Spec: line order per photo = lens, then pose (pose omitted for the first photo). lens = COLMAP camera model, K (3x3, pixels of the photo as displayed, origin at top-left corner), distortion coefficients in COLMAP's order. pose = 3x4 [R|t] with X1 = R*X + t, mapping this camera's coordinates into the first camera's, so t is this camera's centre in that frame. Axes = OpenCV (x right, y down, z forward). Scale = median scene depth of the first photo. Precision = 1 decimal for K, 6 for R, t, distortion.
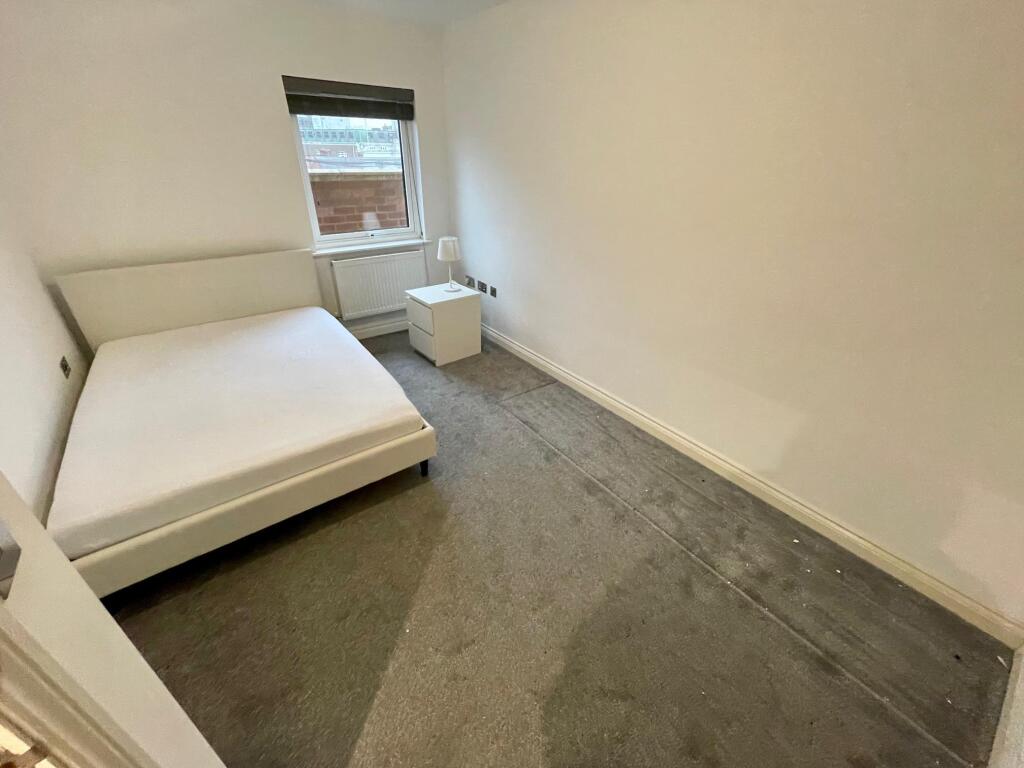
lens RADIAL K [[415.3, 0, 511.5], [0, 415.3, 383.7], [0, 0, 1]] dist [-0.000742, -0.000081]
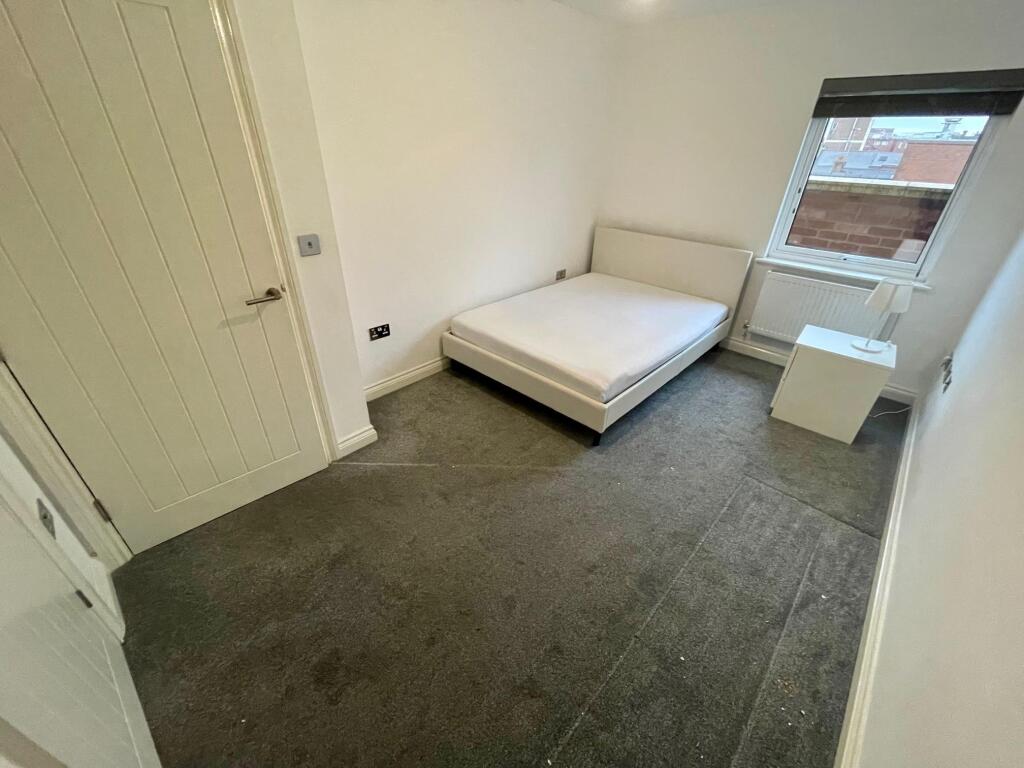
lens RADIAL K [[415.3, 0, 510.6], [0, 415.3, 385.4], [0, 0, 1]] dist [-0.000742, -0.000081]
pose [[0.160159, 0.485753, -0.859298, 0.459983], [-0.501394, 0.789901, 0.353072, -0.133807], [0.850267, 0.374299, 0.370064, 0.253812]]
